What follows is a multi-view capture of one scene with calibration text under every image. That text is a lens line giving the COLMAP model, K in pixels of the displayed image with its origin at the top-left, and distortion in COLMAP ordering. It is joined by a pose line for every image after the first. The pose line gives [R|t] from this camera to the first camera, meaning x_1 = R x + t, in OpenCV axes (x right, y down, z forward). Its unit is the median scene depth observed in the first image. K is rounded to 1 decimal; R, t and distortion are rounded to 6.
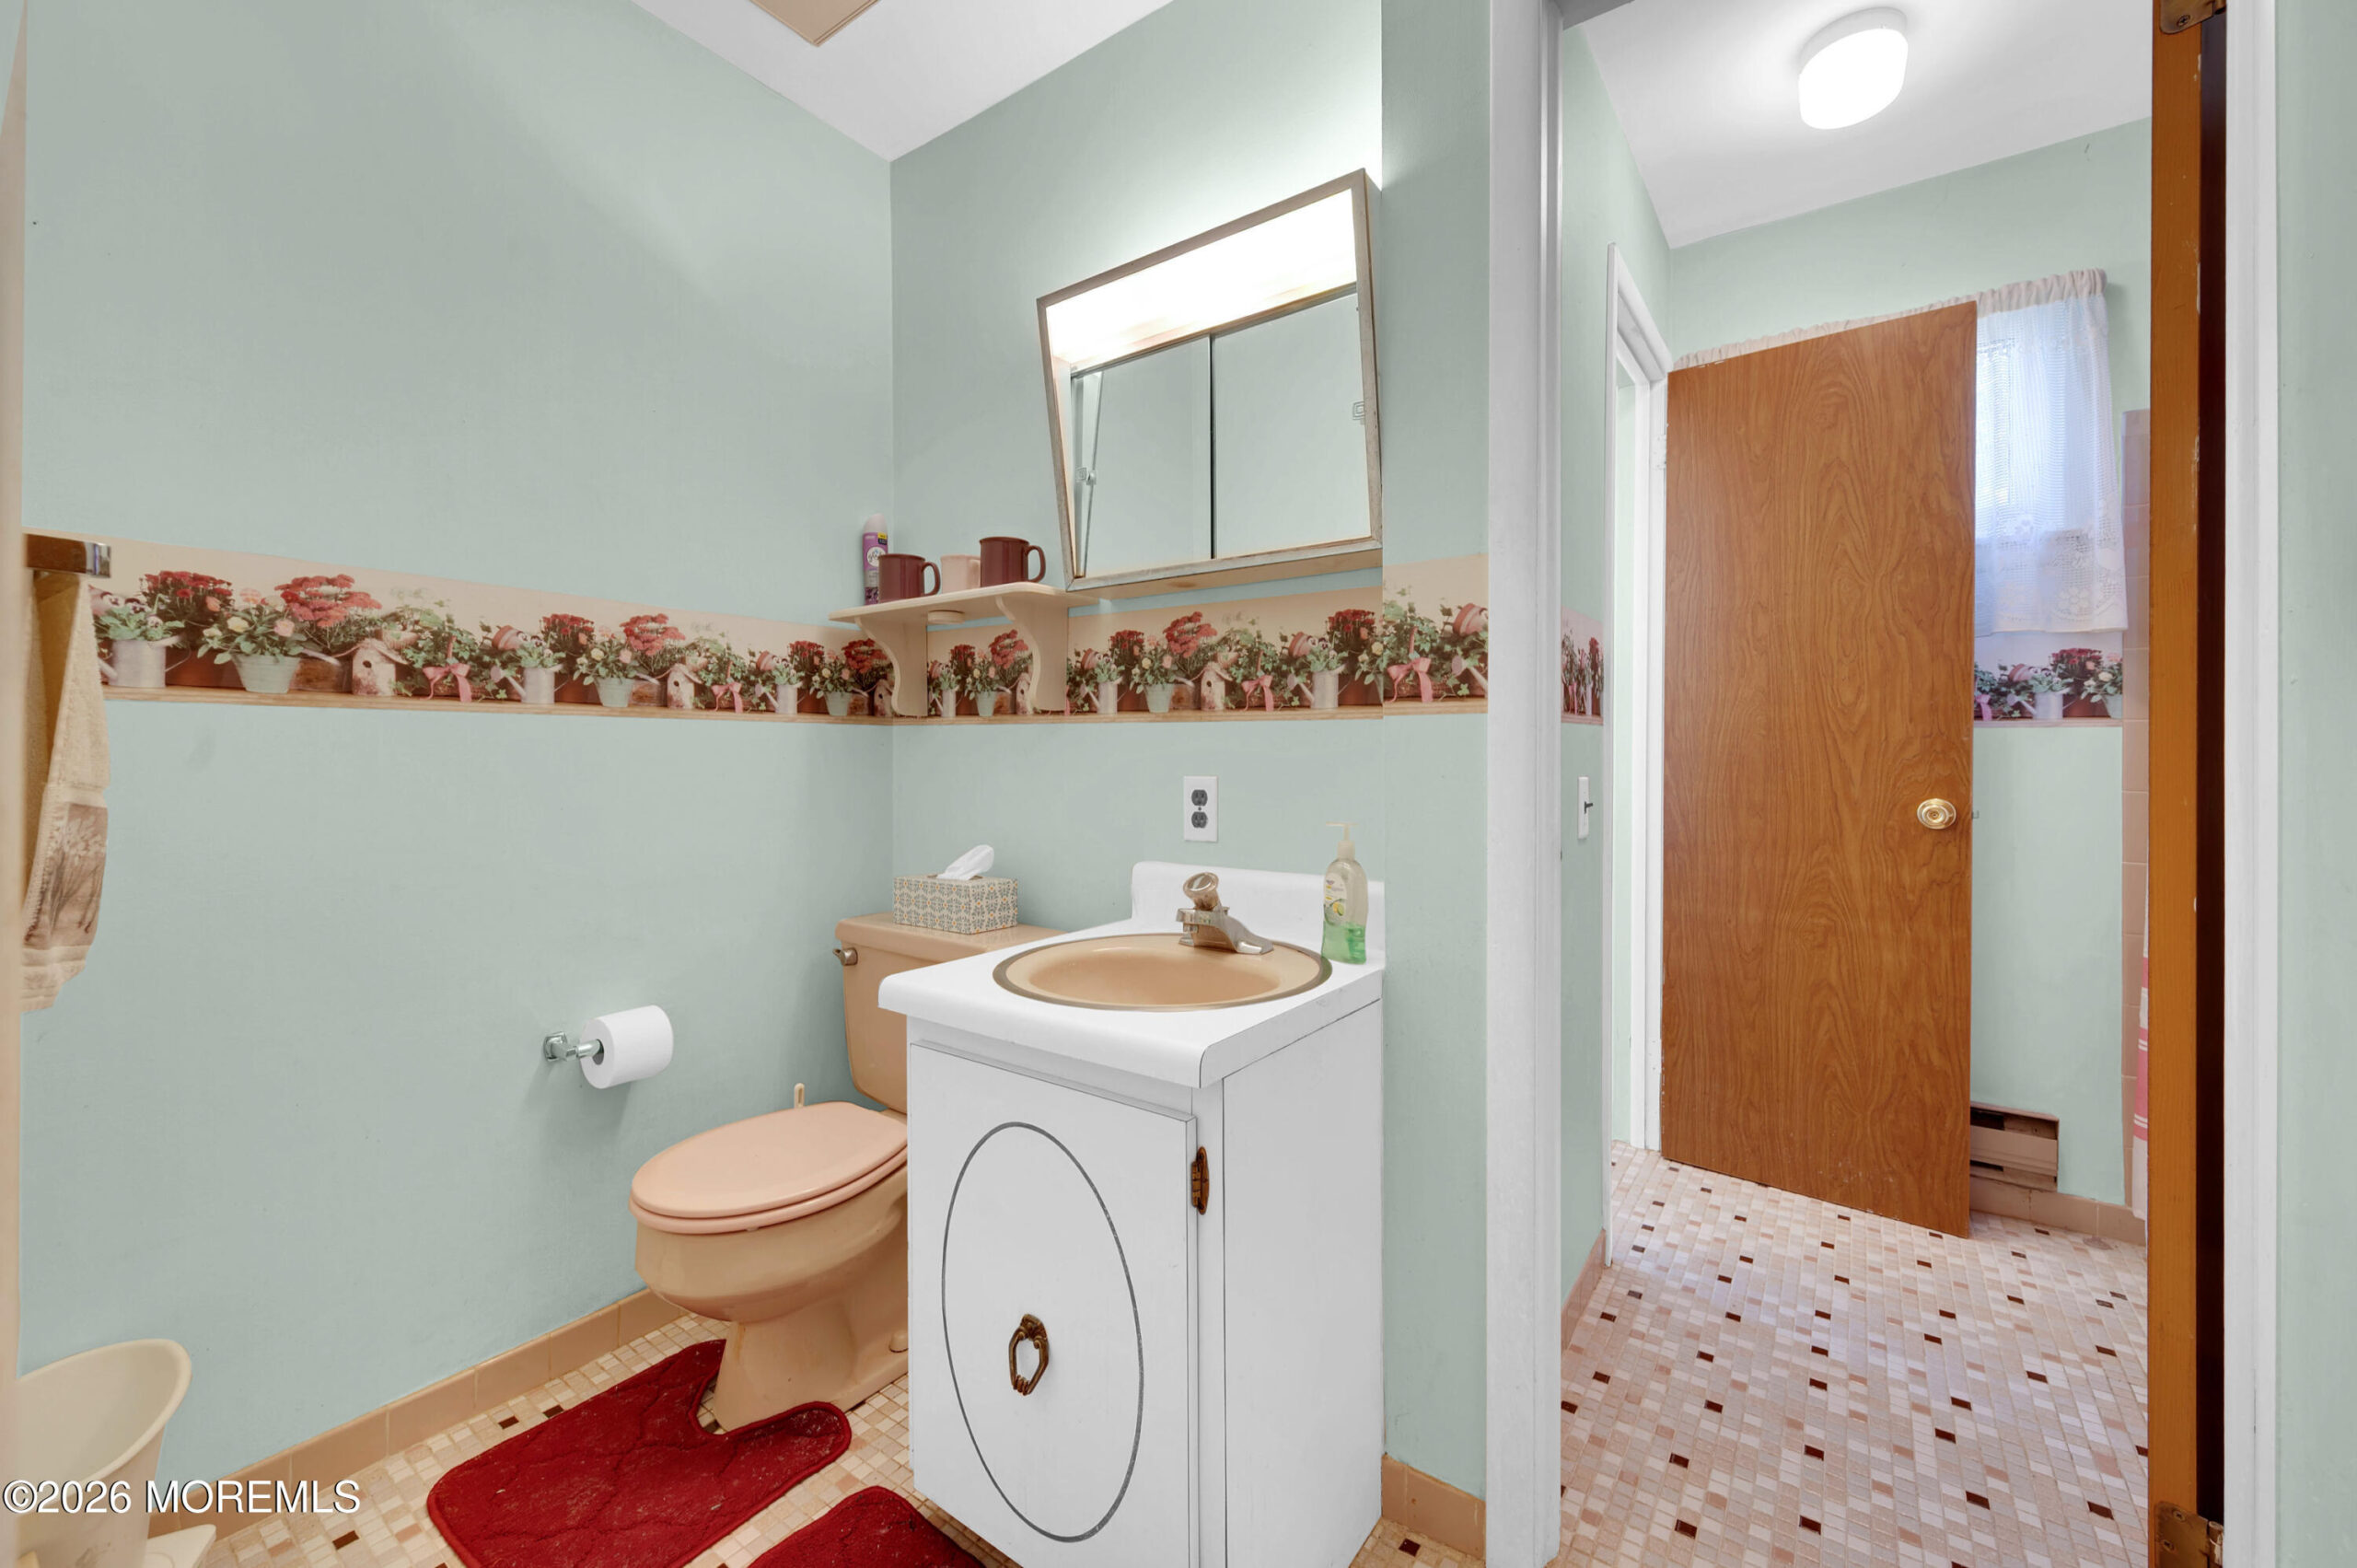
lens RADIAL K [[944.6, 0, 1167.3], [0, 944.6, 774.3], [0, 0, 1]] dist [-0.000668, 0.000087]
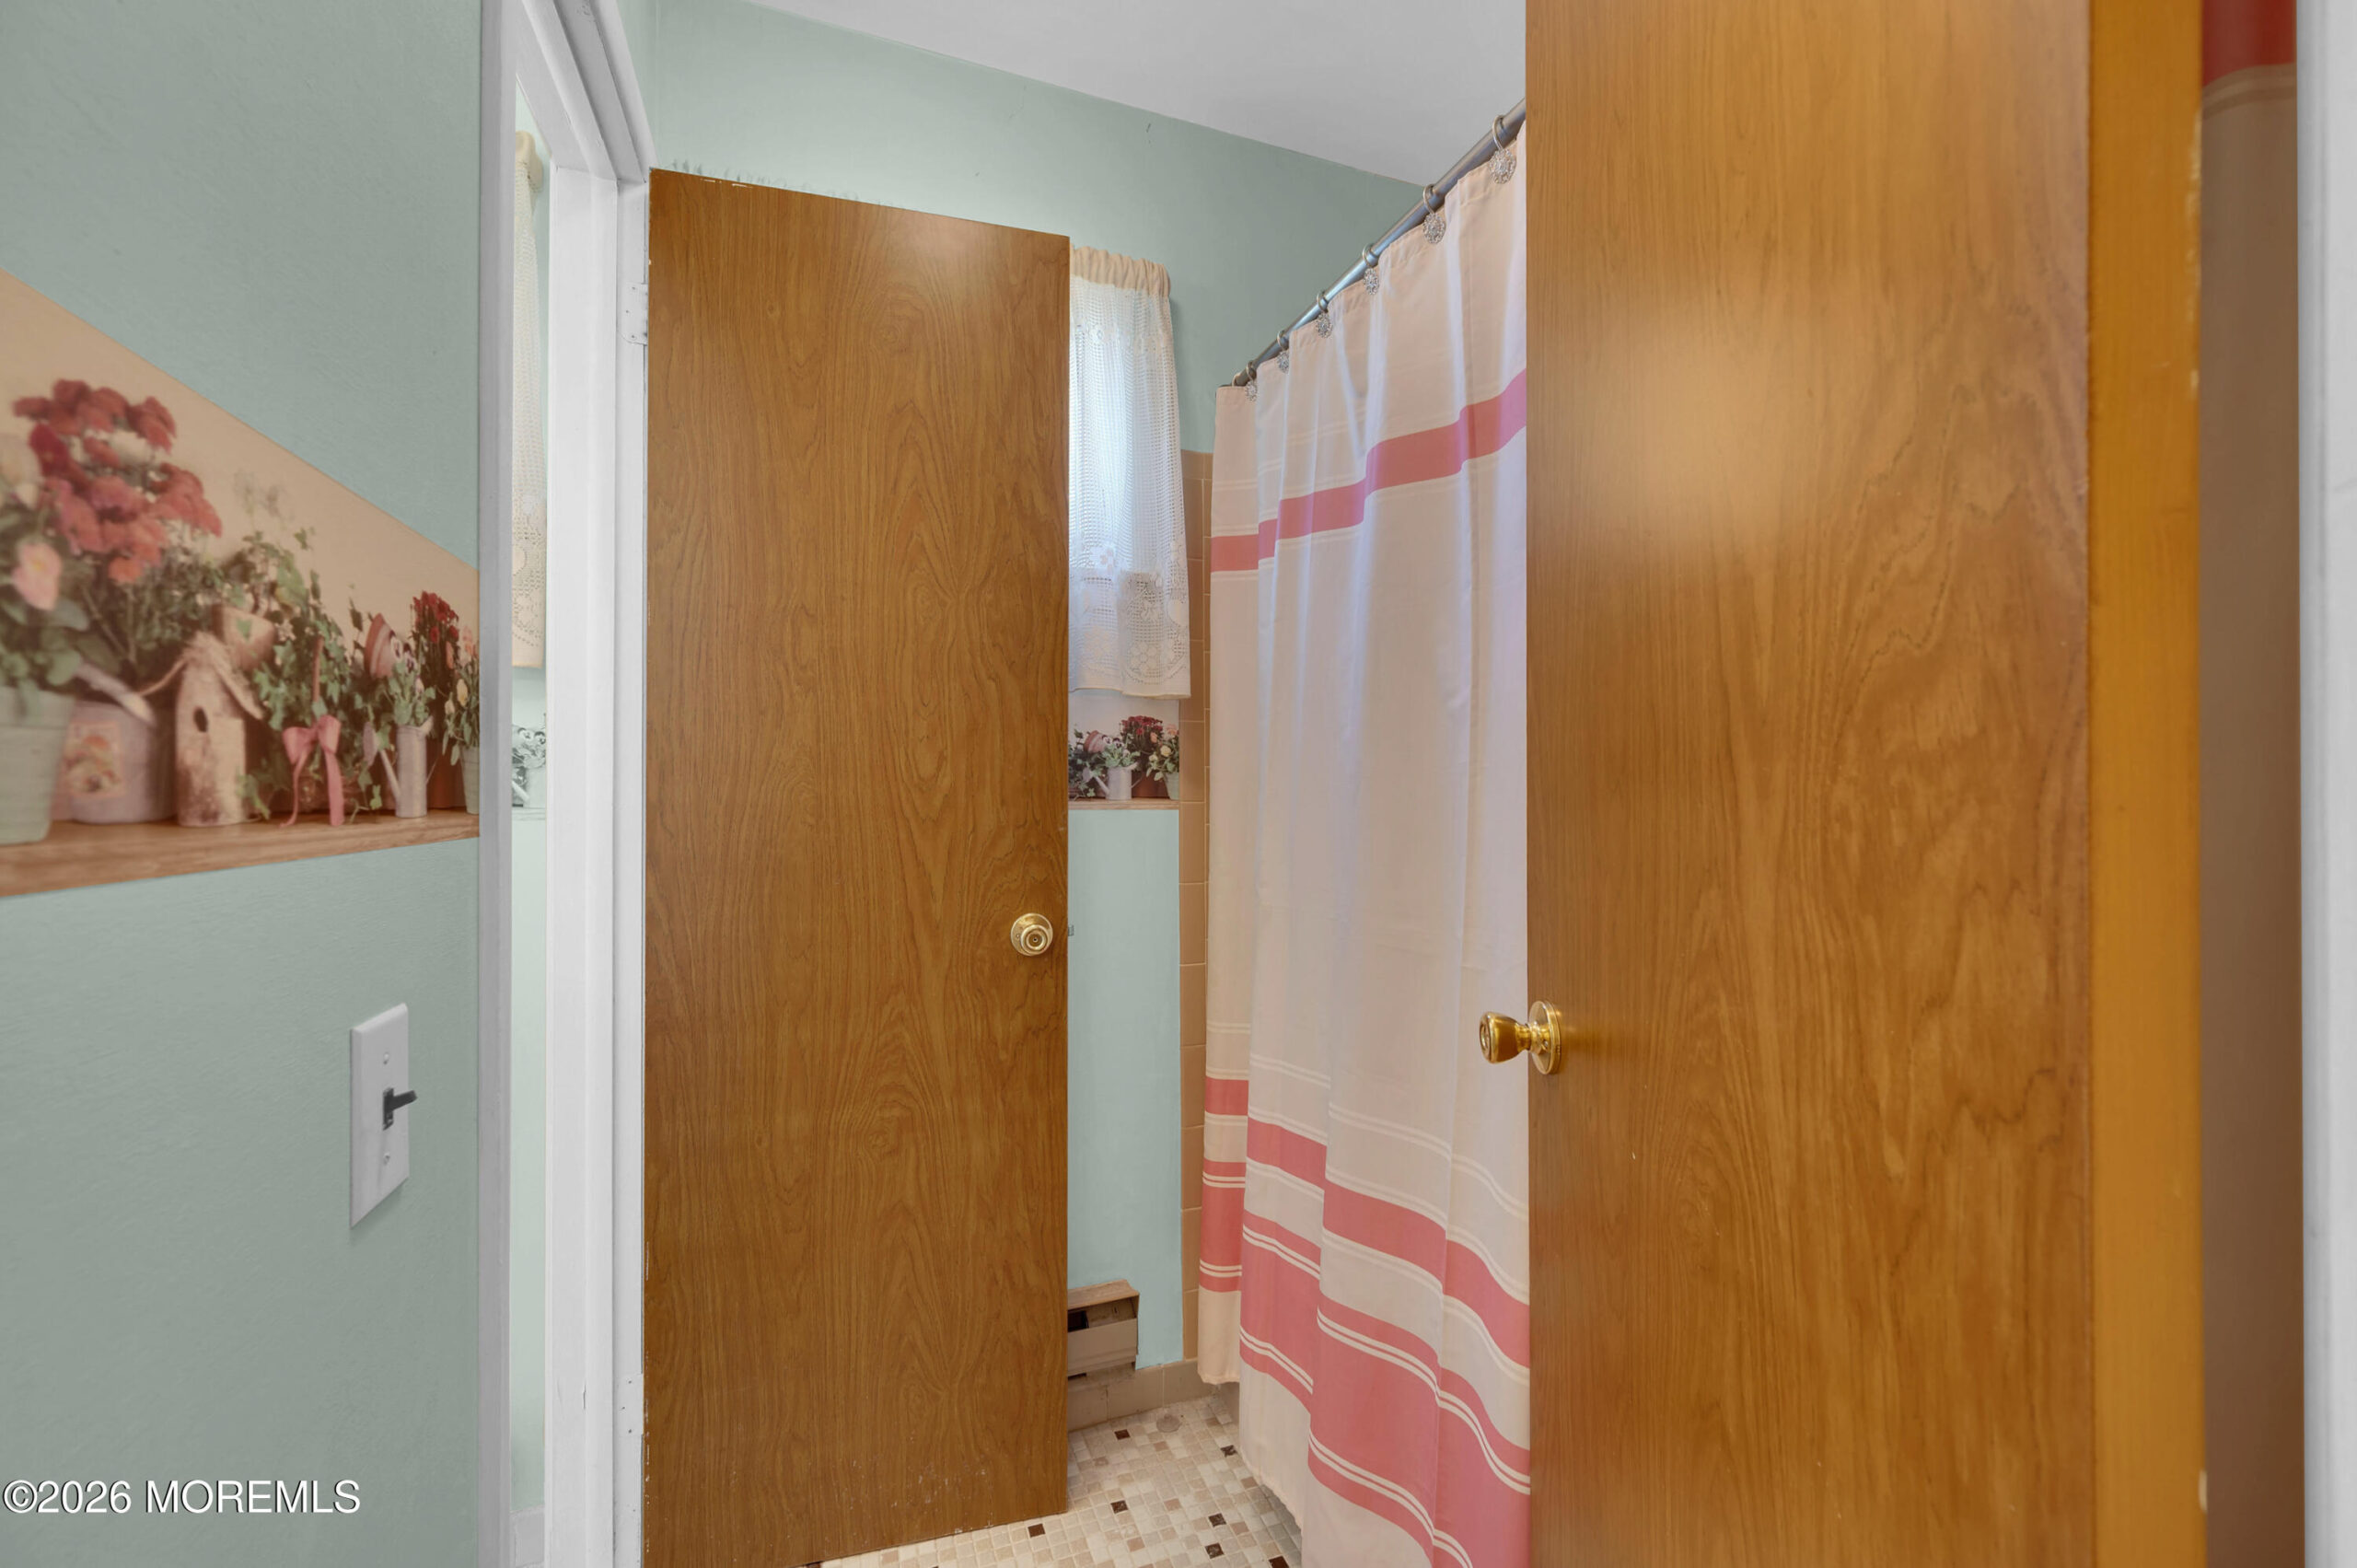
lens RADIAL K [[944.6, 0, 1167.3], [0, 944.6, 774.3], [0, 0, 1]] dist [-0.000668, 0.000087]
pose [[0.556743, 0.015486, 0.830540, 0.270606], [0.021553, 0.999220, -0.033079, -0.051921], [-0.830405, 0.036317, 0.555976, 0.501639]]
